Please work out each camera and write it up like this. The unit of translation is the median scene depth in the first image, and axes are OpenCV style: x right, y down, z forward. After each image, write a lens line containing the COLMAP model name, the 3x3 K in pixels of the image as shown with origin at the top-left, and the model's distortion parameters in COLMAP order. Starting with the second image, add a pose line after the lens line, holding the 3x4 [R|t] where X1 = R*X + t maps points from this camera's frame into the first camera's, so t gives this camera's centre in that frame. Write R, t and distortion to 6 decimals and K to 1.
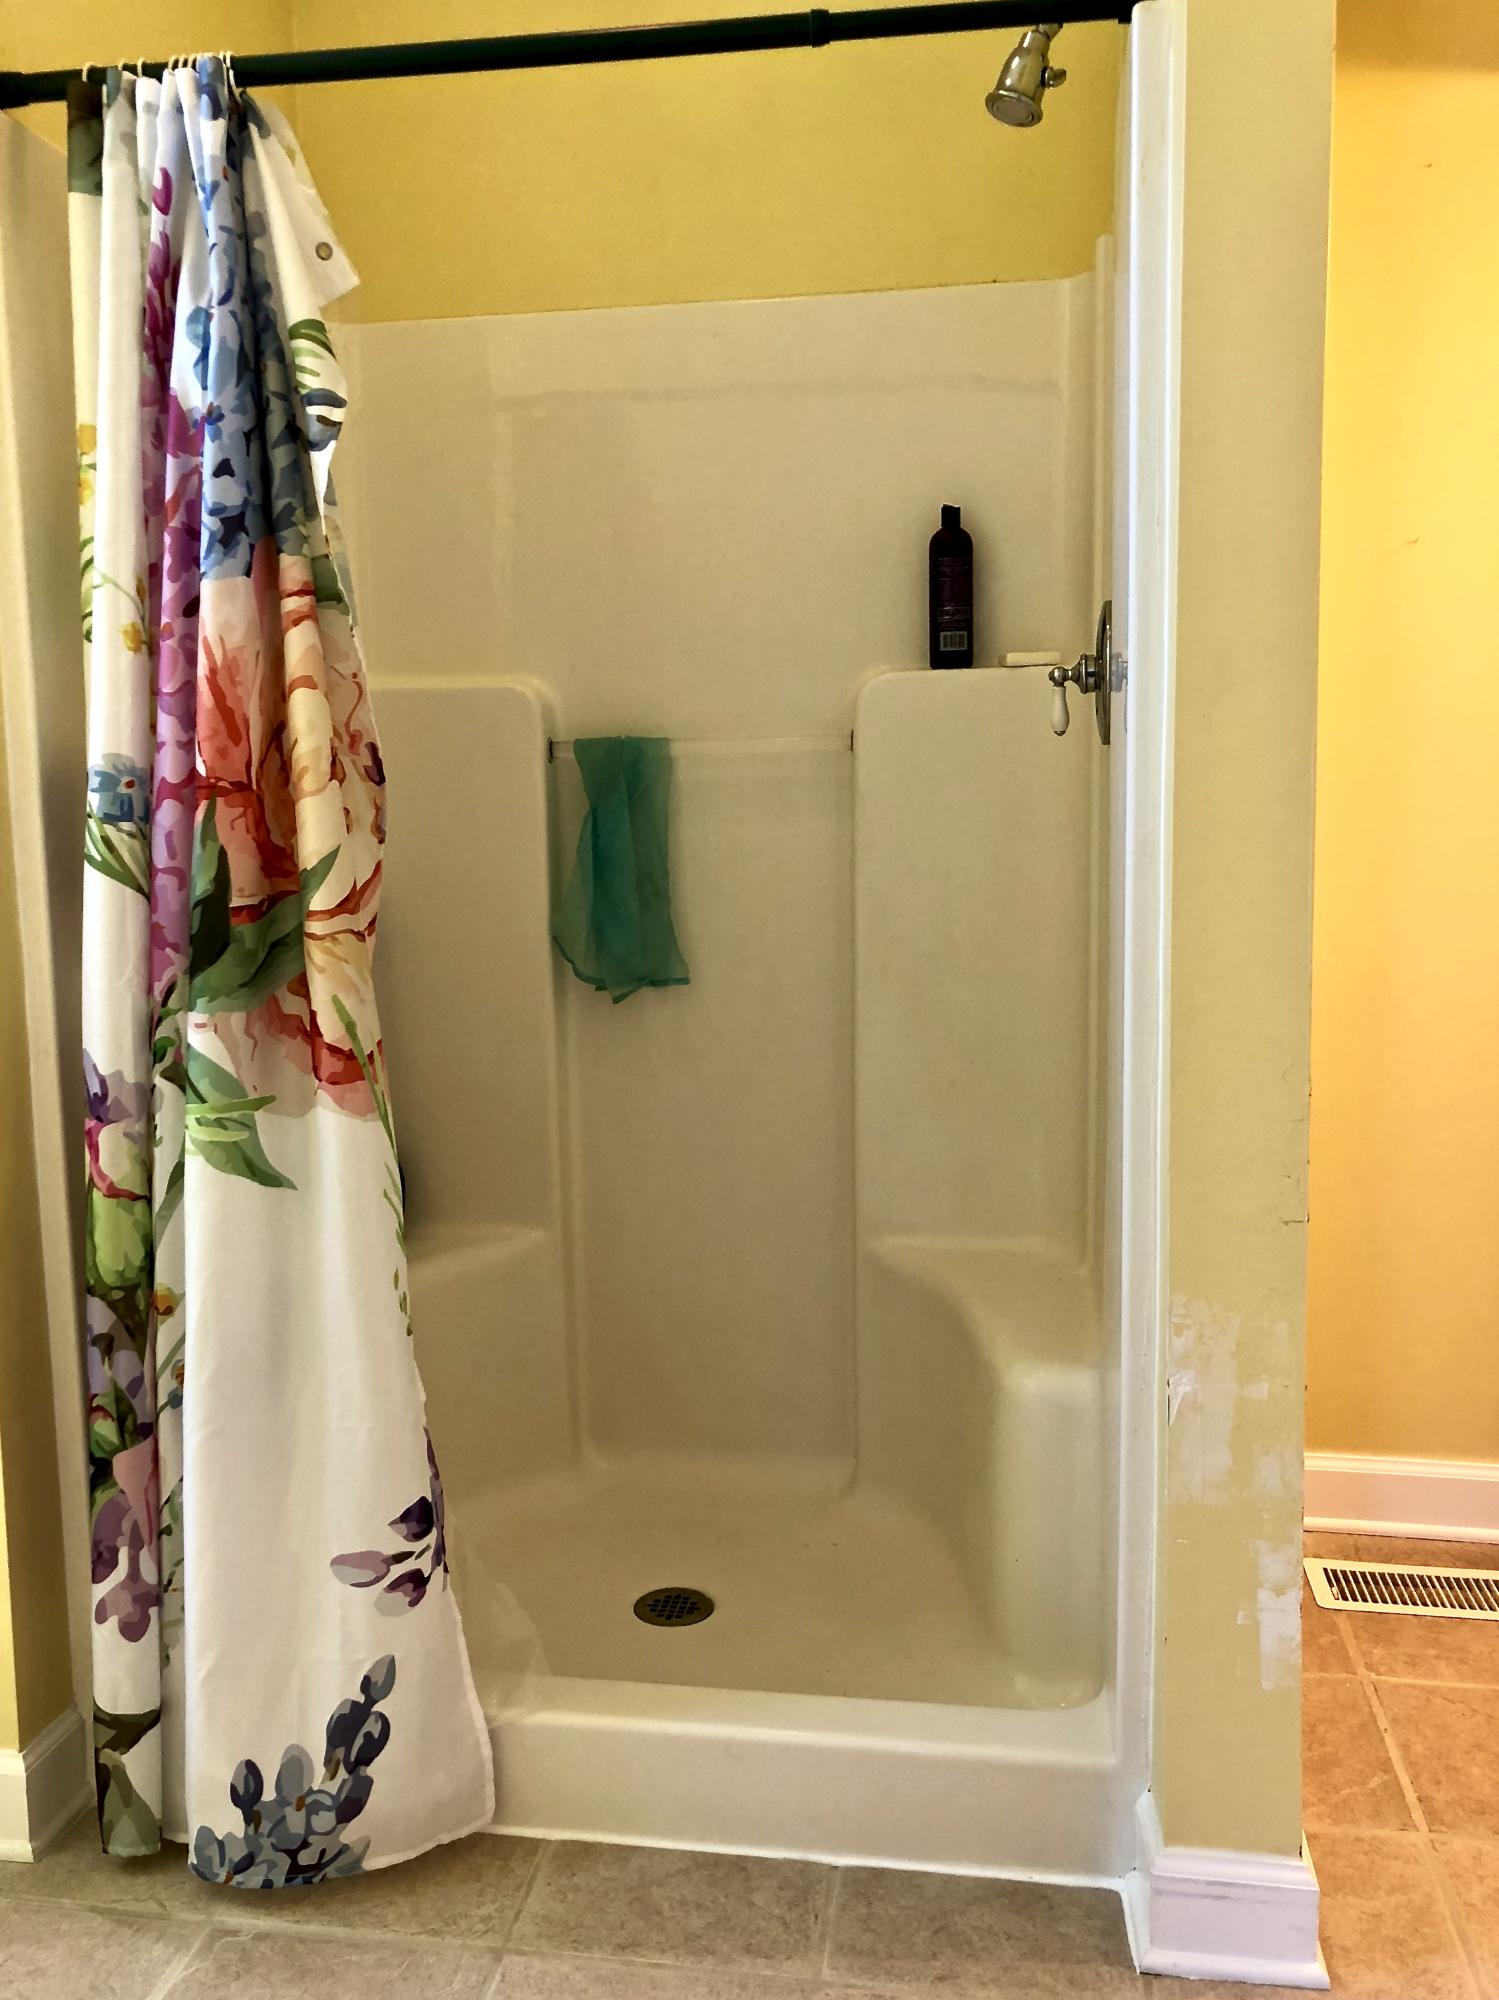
lens RADIAL K [[1692.9, 0, 752.8], [0, 1692.9, 1007.5], [0, 0, 1]] dist [0.052975, -0.056395]
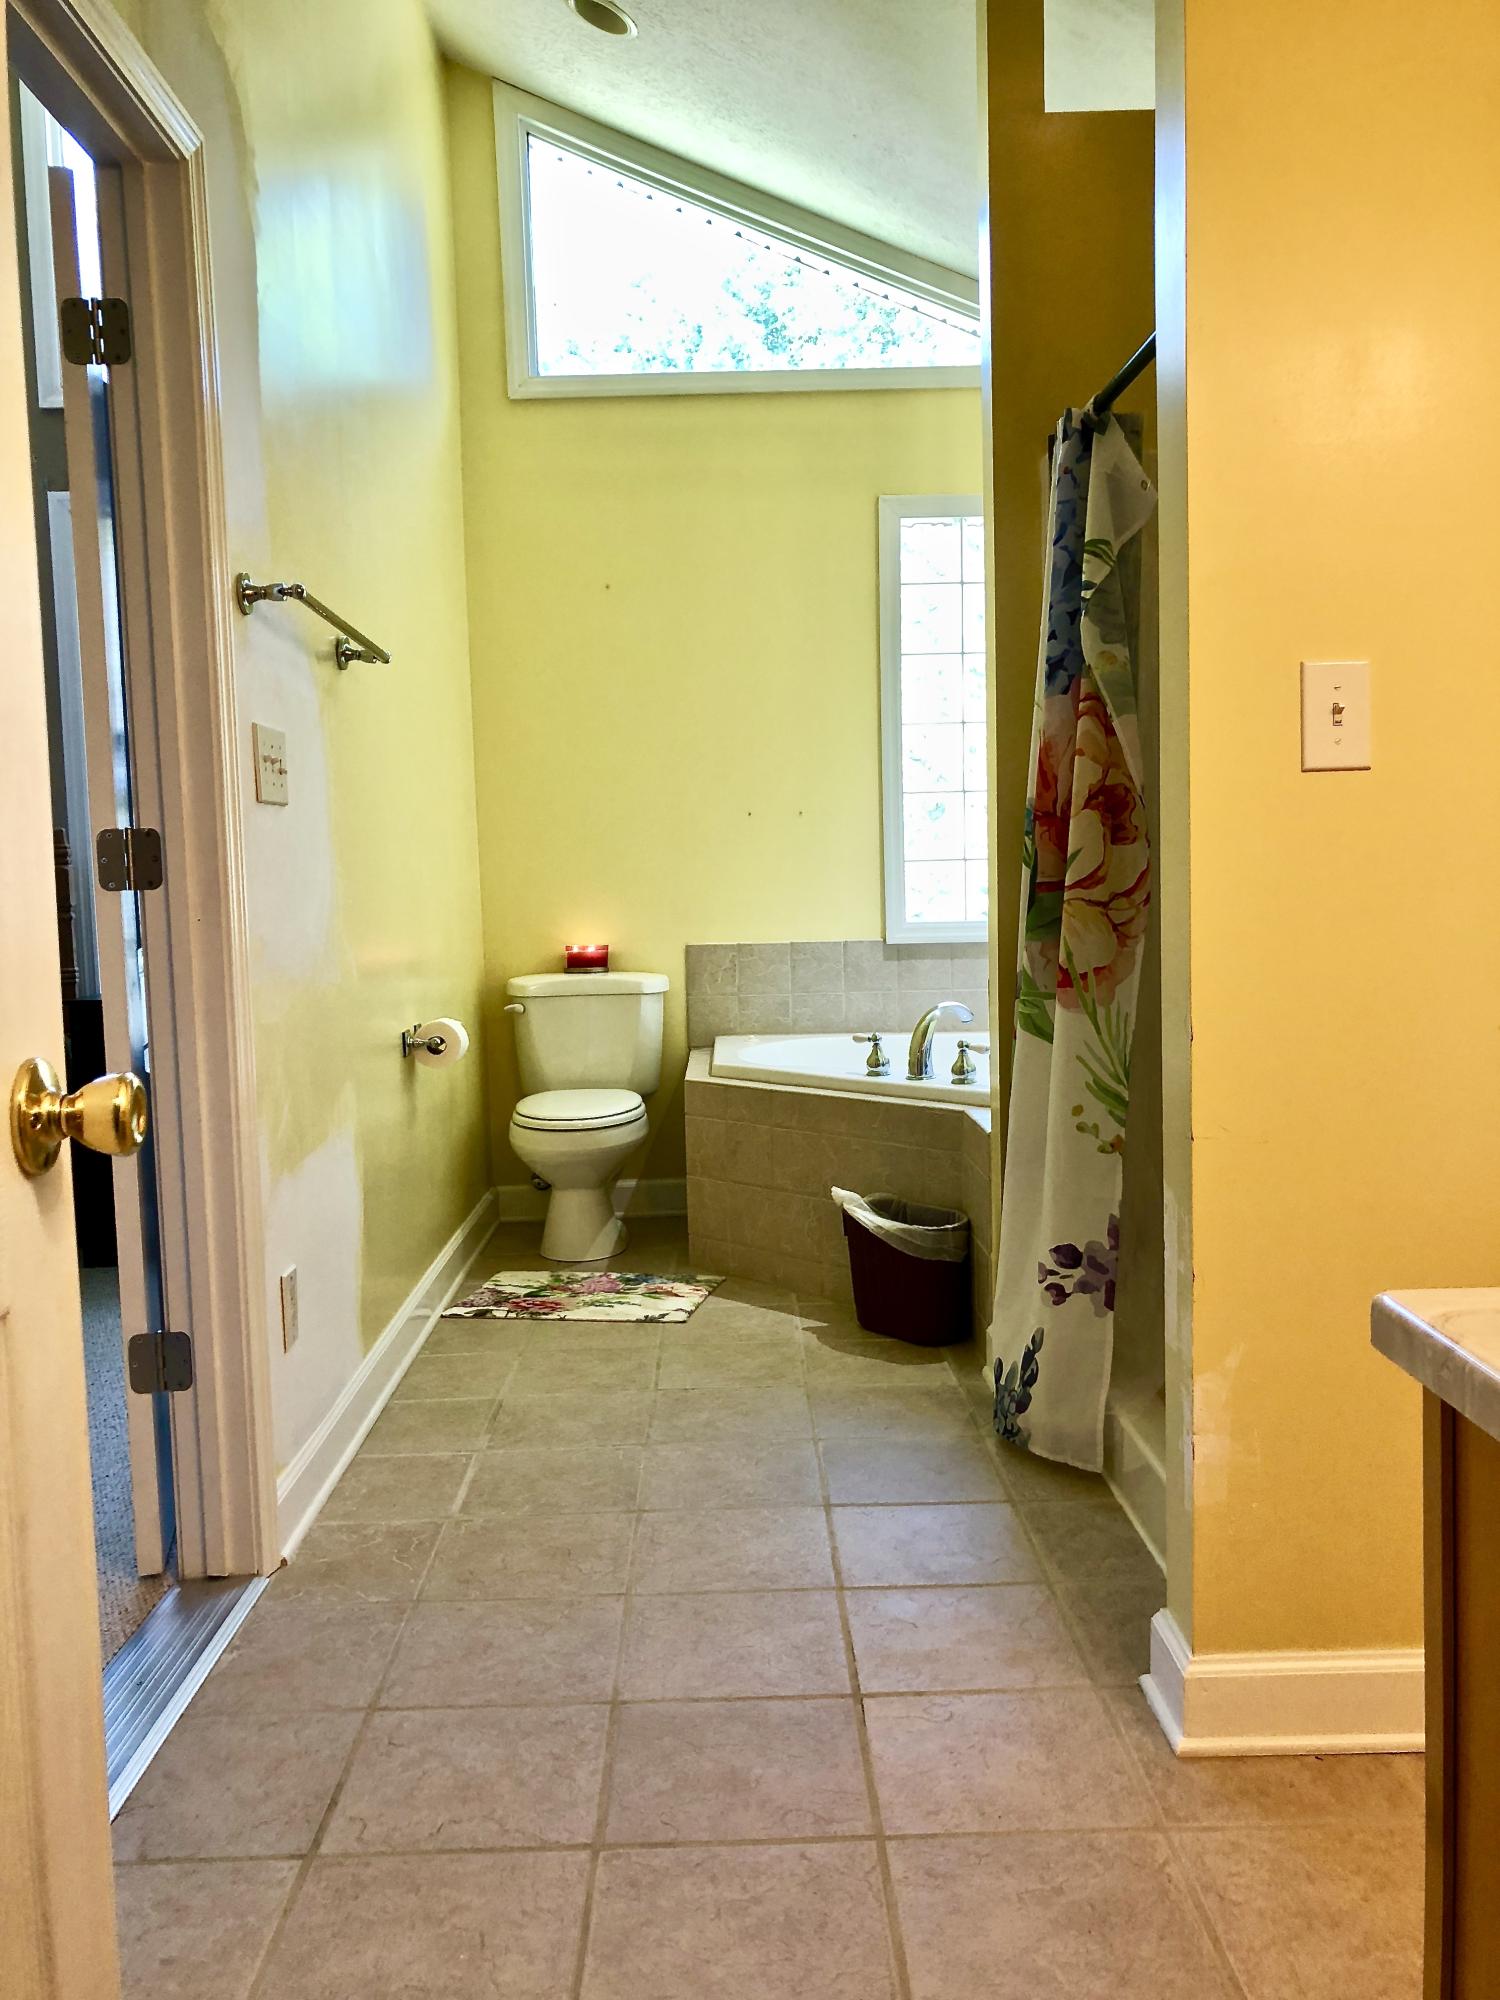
lens RADIAL K [[1692.9, 0, 754.0], [0, 1692.9, 993.8], [0, 0, 1]] dist [0.052975, -0.056395]
pose [[0.163841, 0.082004, -0.983072, 1.363510], [-0.099360, 0.992843, 0.066260, -0.030642], [0.981470, 0.086822, 0.170816, 0.406385]]
